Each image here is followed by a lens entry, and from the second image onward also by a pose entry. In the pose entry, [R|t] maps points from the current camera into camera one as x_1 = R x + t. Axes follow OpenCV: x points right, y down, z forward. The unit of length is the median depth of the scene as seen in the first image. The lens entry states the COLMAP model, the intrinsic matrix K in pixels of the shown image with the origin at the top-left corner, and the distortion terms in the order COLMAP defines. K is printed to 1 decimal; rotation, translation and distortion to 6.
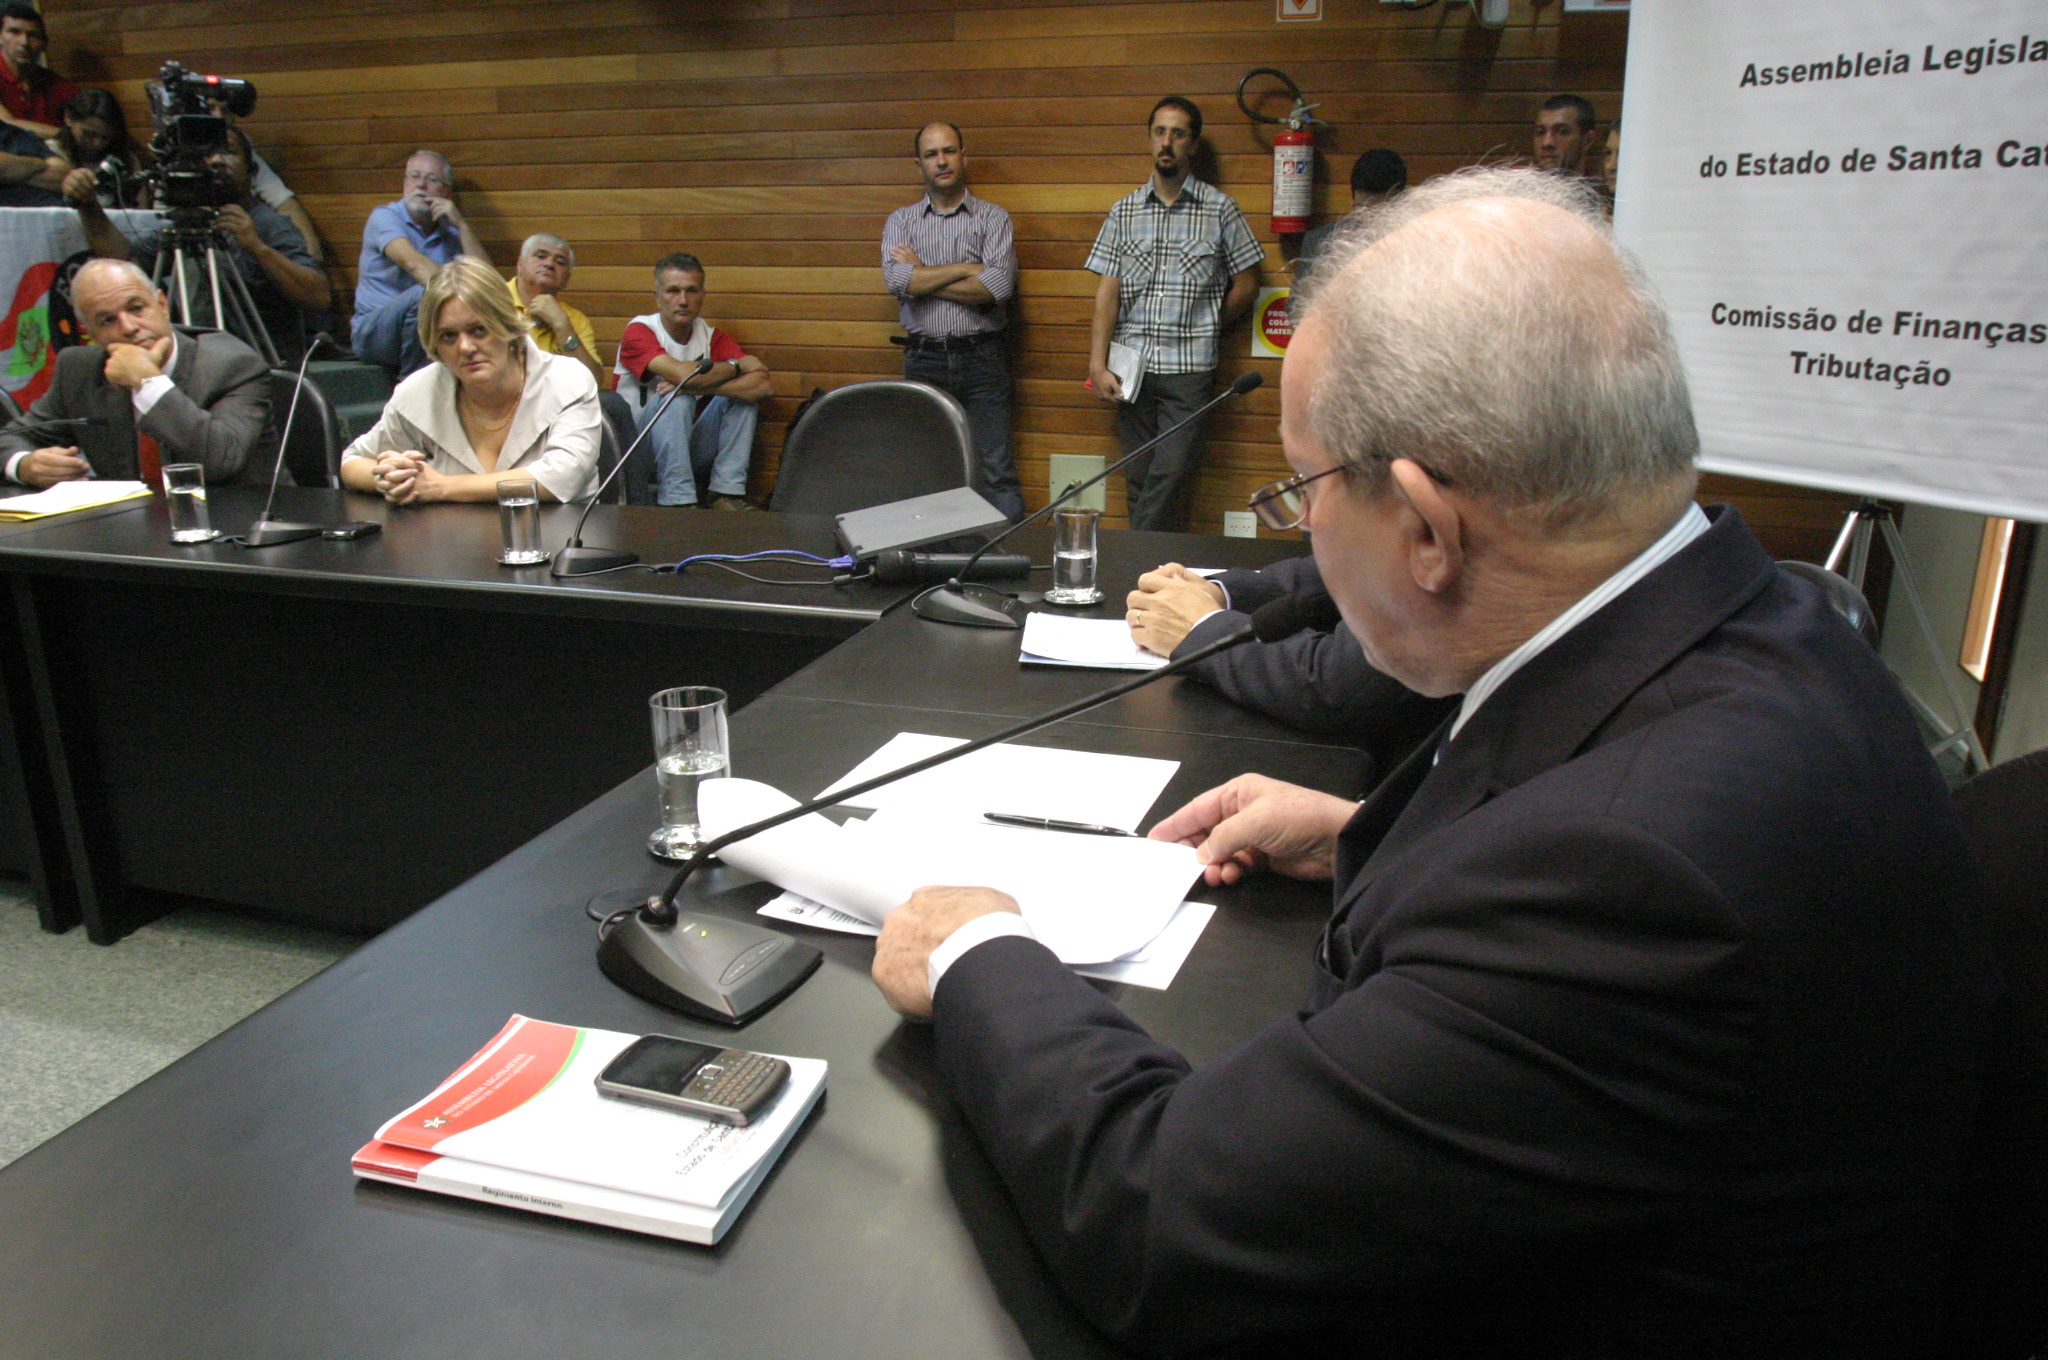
lens RADIAL K [[1529.6, 0, 1022.9], [0, 1529.6, 685.3], [0, 0, 1]] dist [-0.009268, 0.003372]
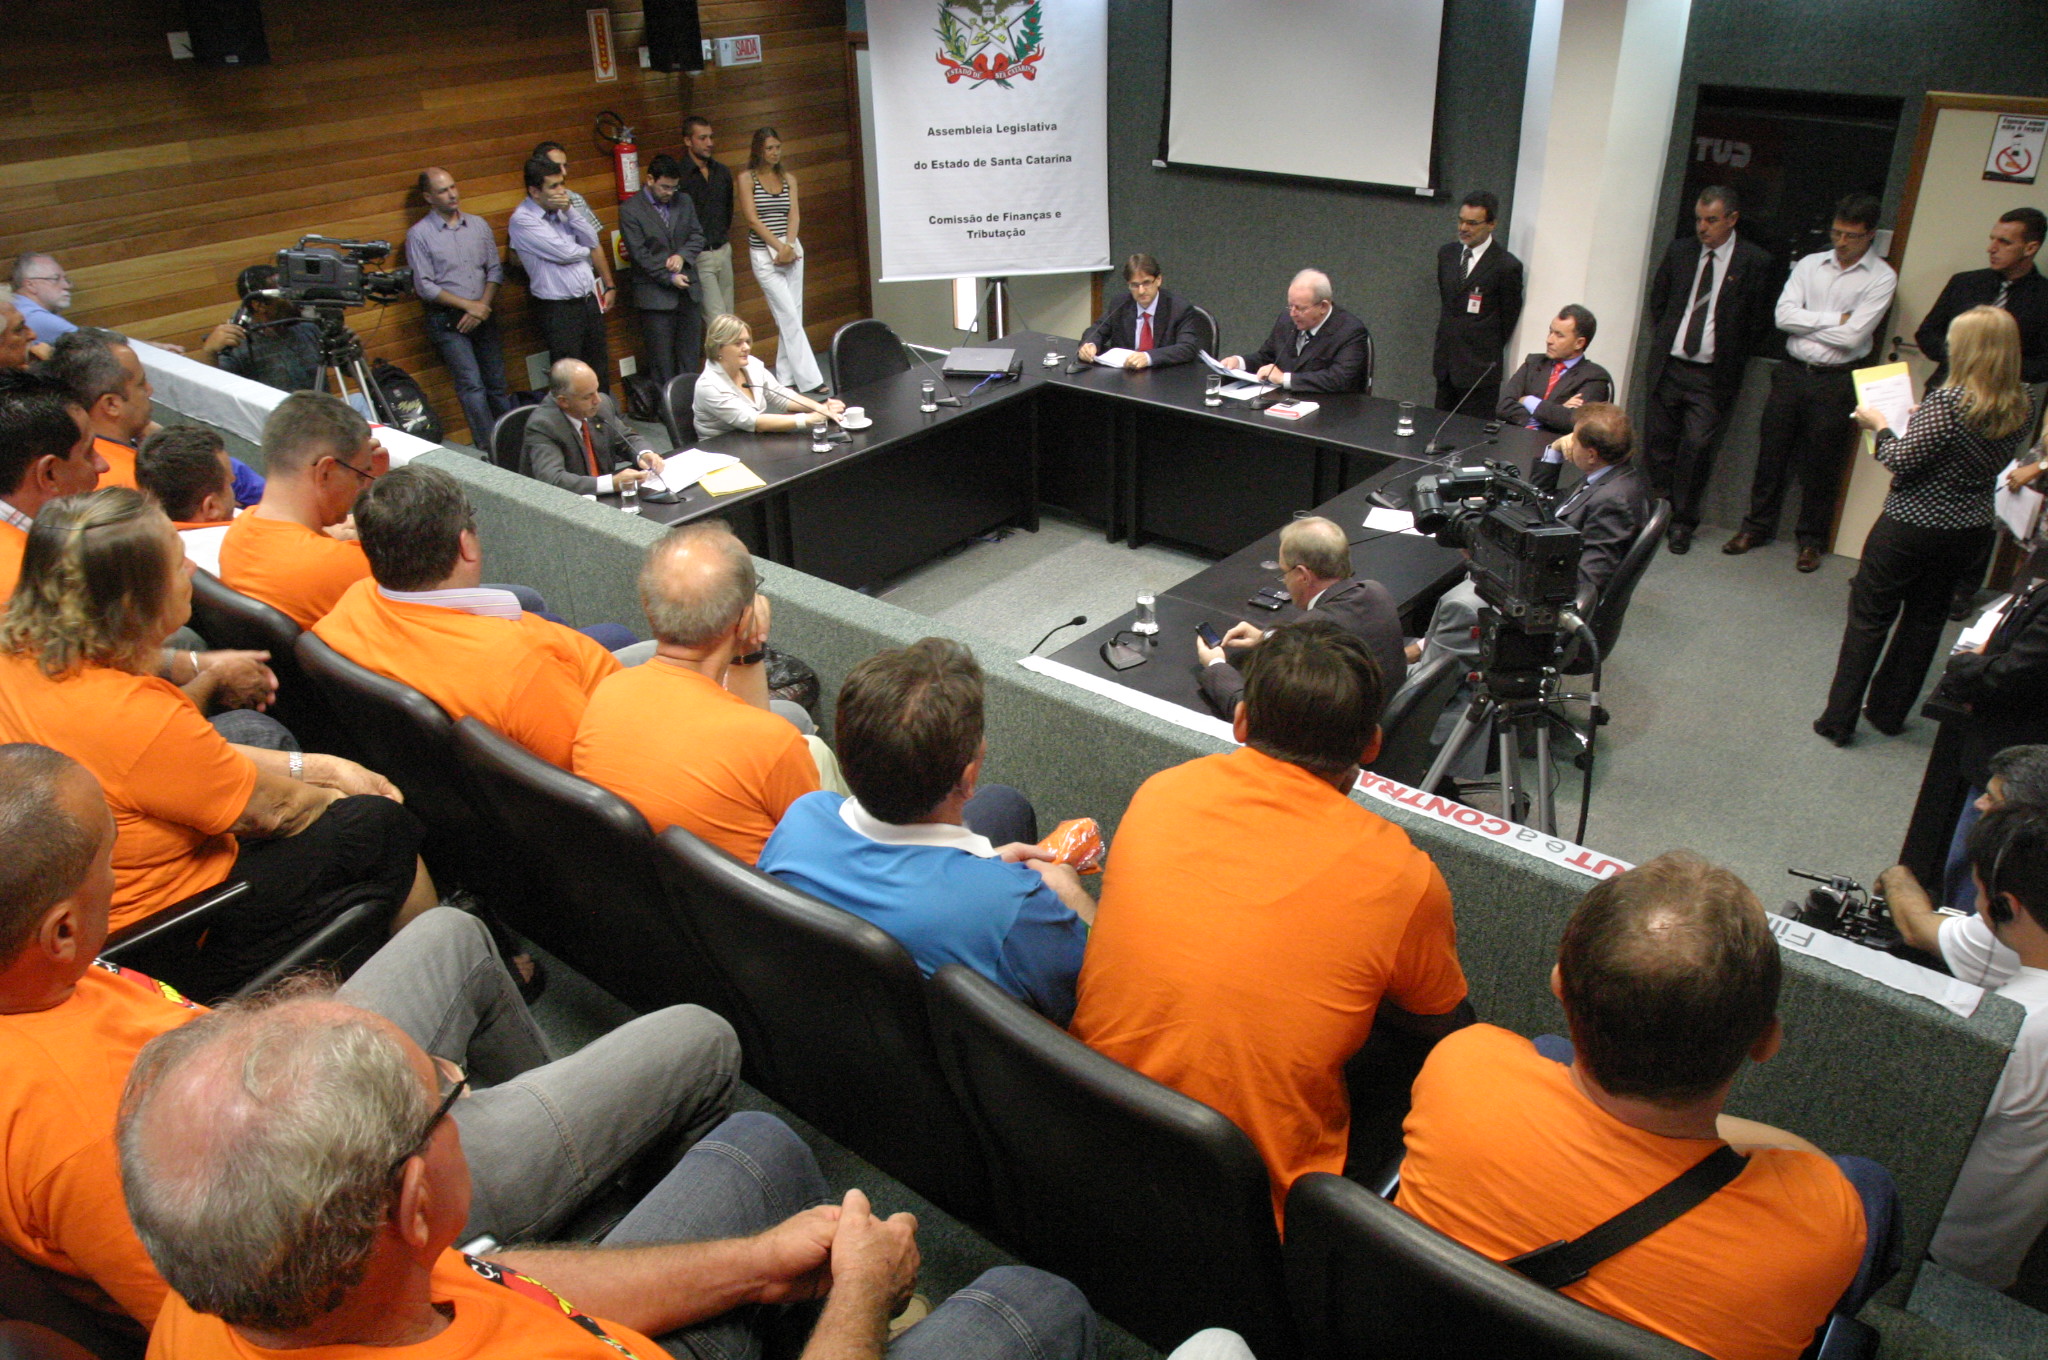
lens RADIAL K [[1529.6, 0, 1022.4], [0, 1529.6, 678.7], [0, 0, 1]] dist [-0.009268, 0.003372]
pose [[0.392324, -0.438349, 0.808661, -2.146440], [0.283913, 0.893926, 0.346827, -0.444070], [-0.874914, 0.093521, 0.475162, -0.344054]]
